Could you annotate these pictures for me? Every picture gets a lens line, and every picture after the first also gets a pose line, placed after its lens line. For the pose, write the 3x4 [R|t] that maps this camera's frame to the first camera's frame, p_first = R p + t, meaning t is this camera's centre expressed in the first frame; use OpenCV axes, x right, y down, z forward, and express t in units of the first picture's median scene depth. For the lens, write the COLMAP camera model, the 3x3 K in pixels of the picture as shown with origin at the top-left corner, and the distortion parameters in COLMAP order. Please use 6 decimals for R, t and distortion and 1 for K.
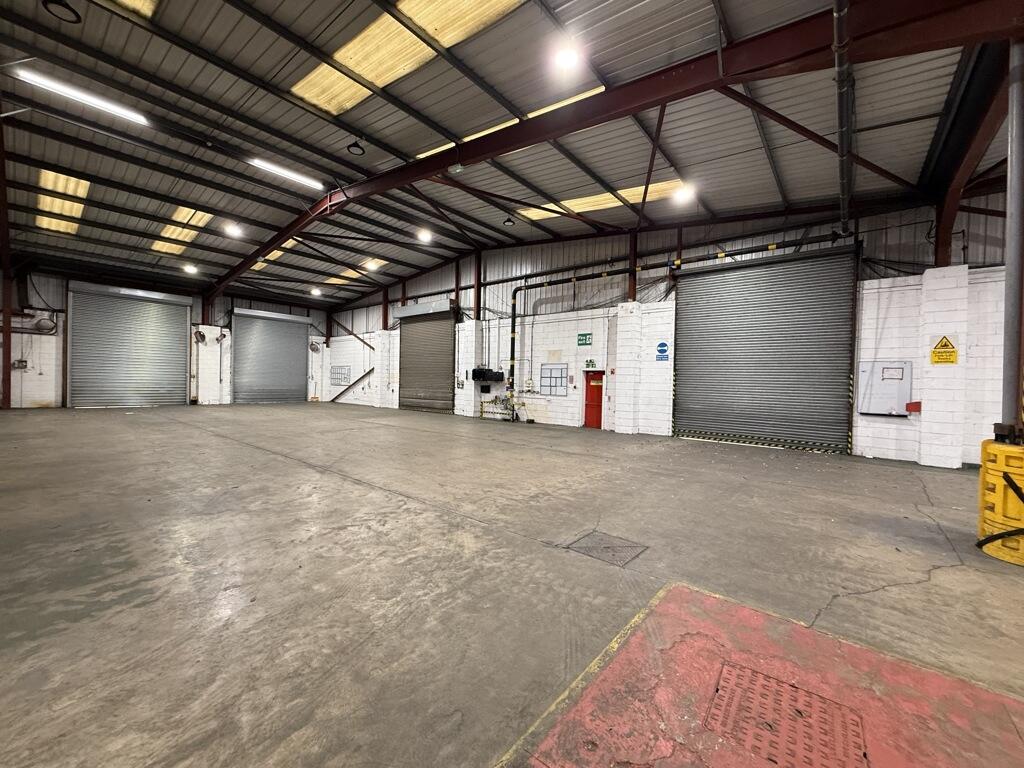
lens RADIAL K [[406.2, 0, 511.1], [0, 406.2, 382.5], [0, 0, 1]] dist [-0.001498, 0.000031]
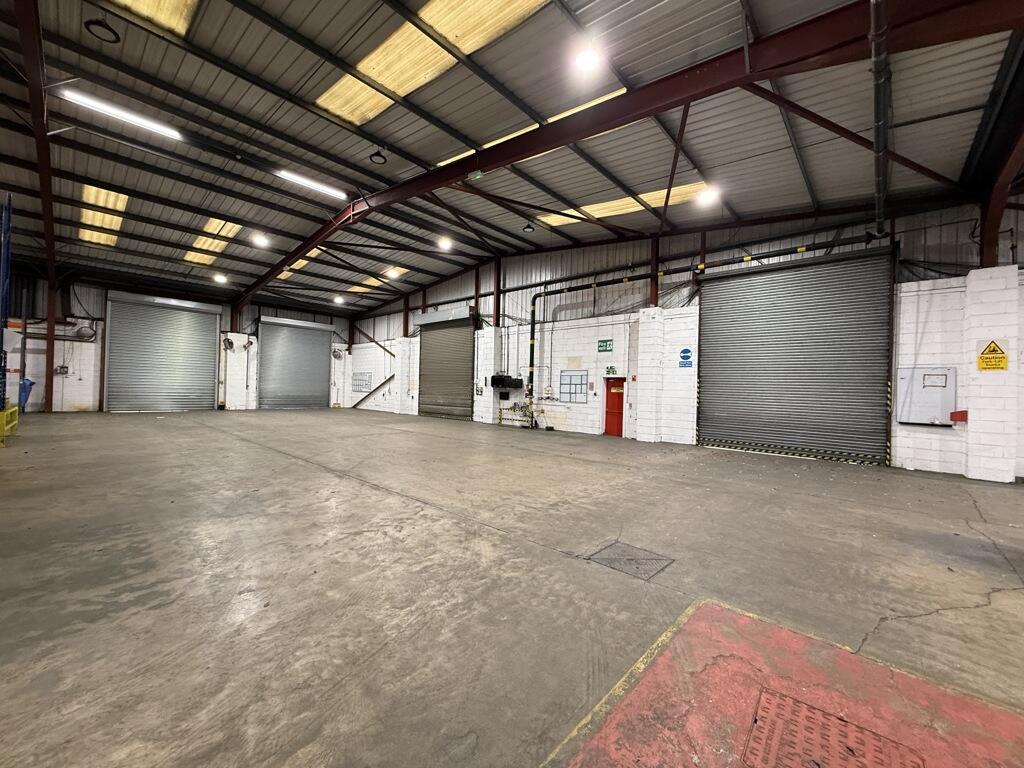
lens RADIAL K [[406.2, 0, 511.1], [0, 406.2, 382.8], [0, 0, 1]] dist [-0.001498, 0.000031]
pose [[0.998899, 0.003306, -0.046790, -0.000196], [-0.004165, 0.999825, -0.018260, 0.005200], [0.046722, 0.018435, 0.998738, 0.014360]]
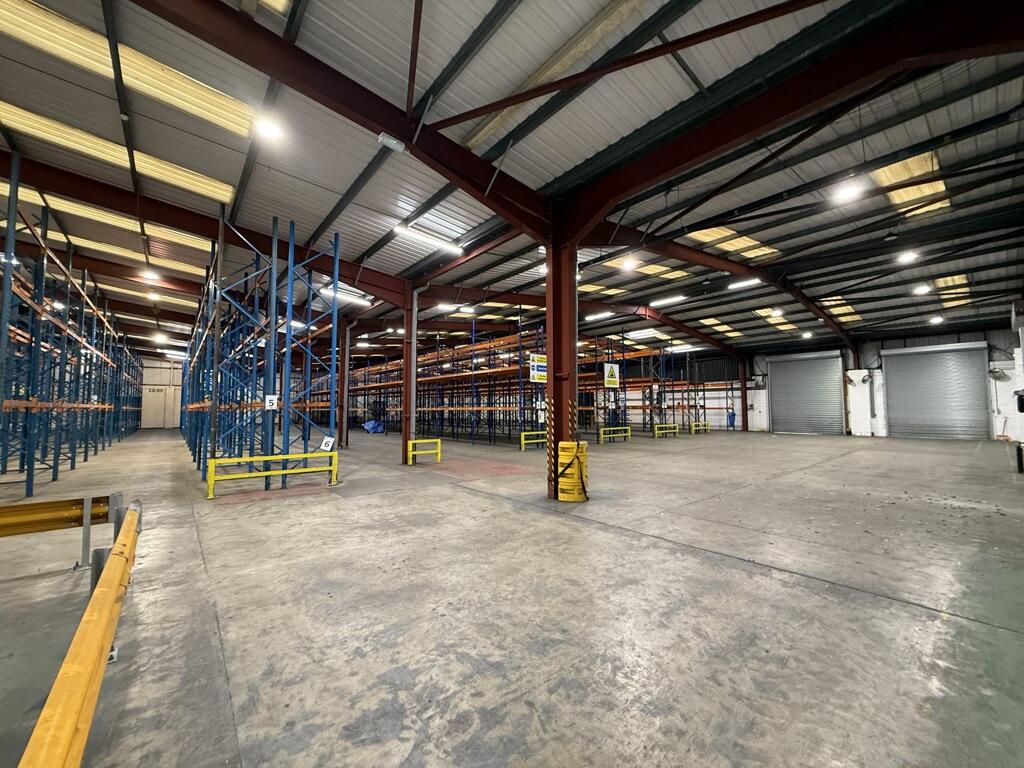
lens RADIAL K [[406.2, 0, 512.8], [0, 406.2, 388.2], [0, 0, 1]] dist [-0.001498, 0.000031]
pose [[-0.180801, -0.074462, -0.980697, 1.795704], [-0.010940, 0.997220, -0.073699, 0.042342], [0.983459, -0.002596, -0.181114, 0.612938]]
